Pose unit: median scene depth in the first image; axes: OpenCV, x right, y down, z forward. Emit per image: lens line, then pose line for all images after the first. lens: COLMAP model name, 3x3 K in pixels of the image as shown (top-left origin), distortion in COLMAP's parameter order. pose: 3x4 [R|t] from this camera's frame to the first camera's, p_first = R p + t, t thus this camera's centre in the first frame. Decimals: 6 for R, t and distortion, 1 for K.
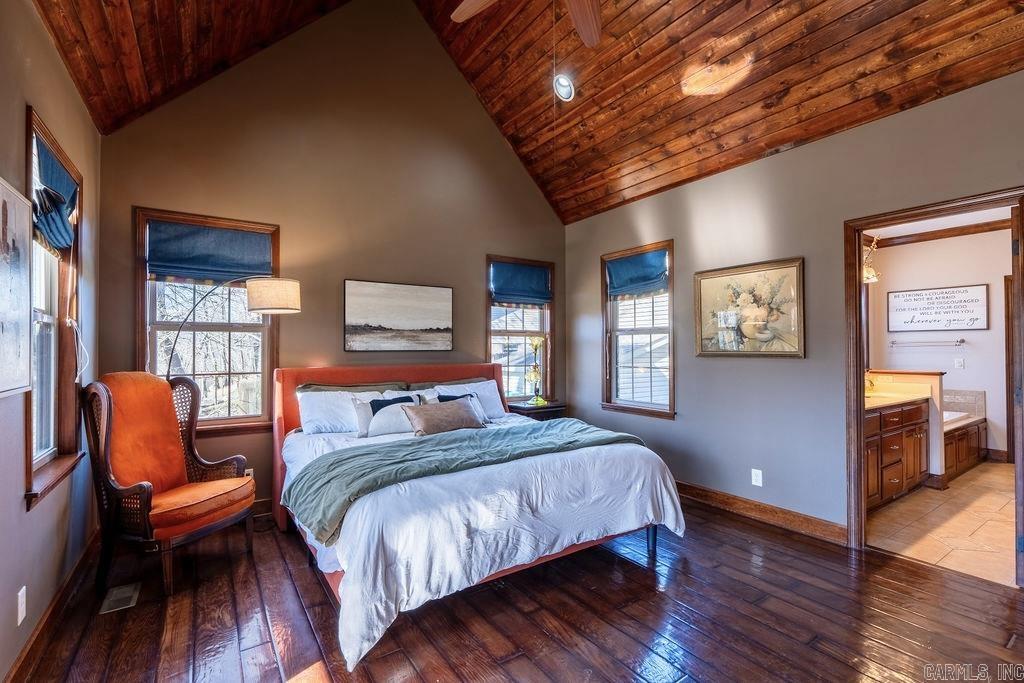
lens RADIAL K [[457.3, 0, 512.0], [0, 457.3, 341.5], [0, 0, 1]] dist [-0.001767, 0.000972]
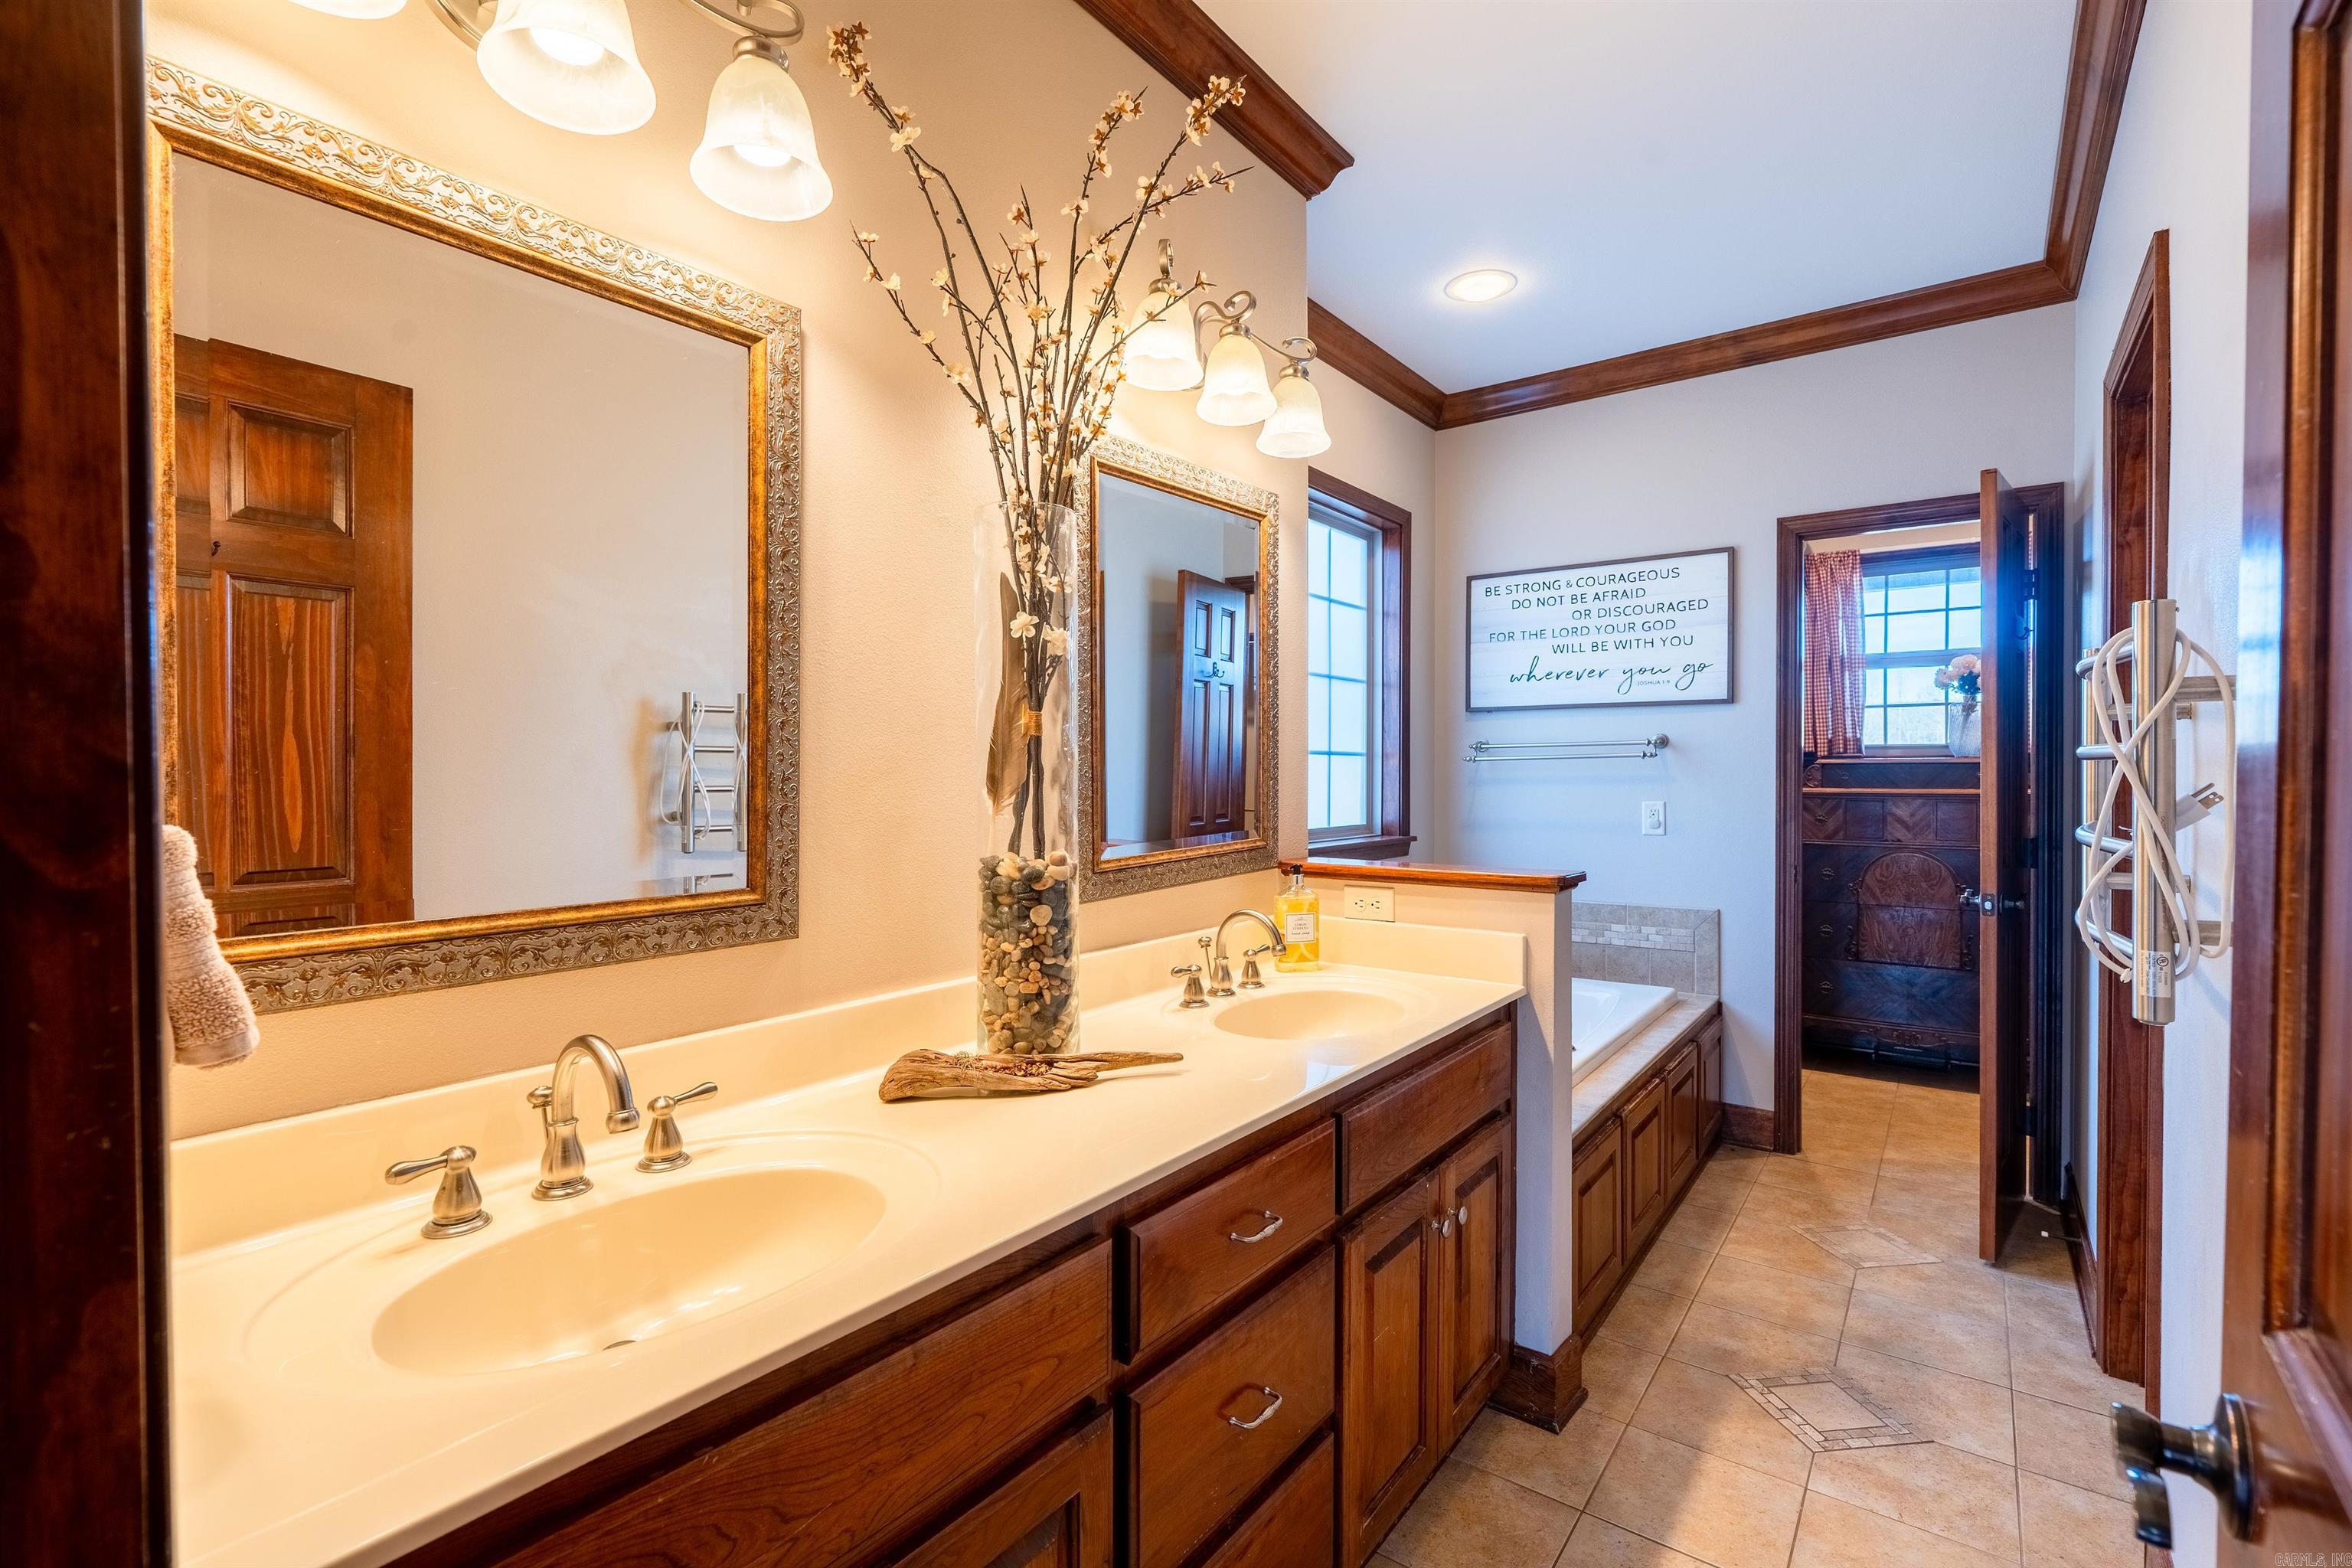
lens RADIAL K [[1050.3, 0, 1176.0], [0, 1050.3, 784.0], [0, 0, 1]] dist [-0.001767, 0.000972]
pose [[0.946084, -0.004504, 0.323890, 0.478023], [-0.003932, 0.999670, 0.025387, 0.010988], [-0.323898, -0.025292, 0.945754, 0.468740]]
